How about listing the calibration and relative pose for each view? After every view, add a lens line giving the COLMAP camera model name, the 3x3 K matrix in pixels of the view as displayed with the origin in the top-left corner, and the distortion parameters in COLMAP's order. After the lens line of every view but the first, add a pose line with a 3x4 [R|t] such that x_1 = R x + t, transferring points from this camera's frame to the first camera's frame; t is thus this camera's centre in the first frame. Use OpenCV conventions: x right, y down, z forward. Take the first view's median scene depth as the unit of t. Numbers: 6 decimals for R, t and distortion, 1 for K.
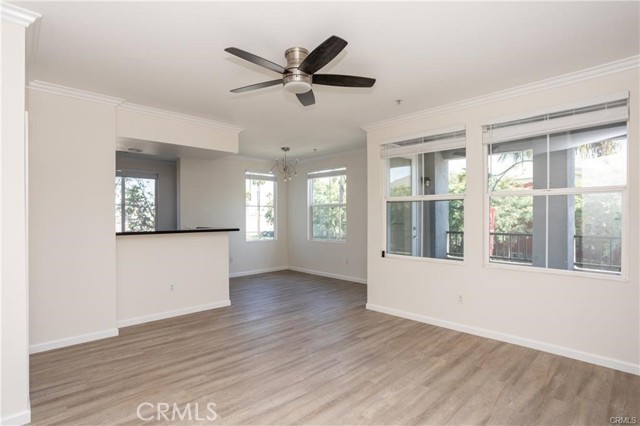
lens RADIAL K [[328.4, 0, 320.0], [0, 328.4, 213.0], [0, 0, 1]] dist [0.000605, 0.000239]
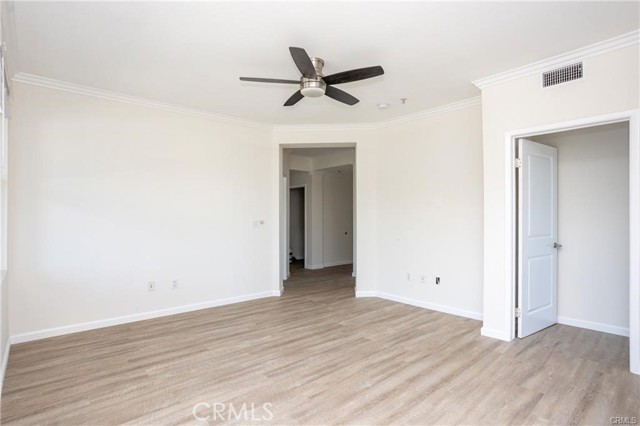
lens RADIAL K [[328.4, 0, 320.0], [0, 328.4, 213.0], [0, 0, 1]] dist [0.000605, 0.000239]
pose [[-0.998926, 0.007792, 0.045669, -0.133045], [0.006830, 0.999752, -0.021194, 0.055418], [-0.045823, -0.020859, -0.998732, 1.991847]]
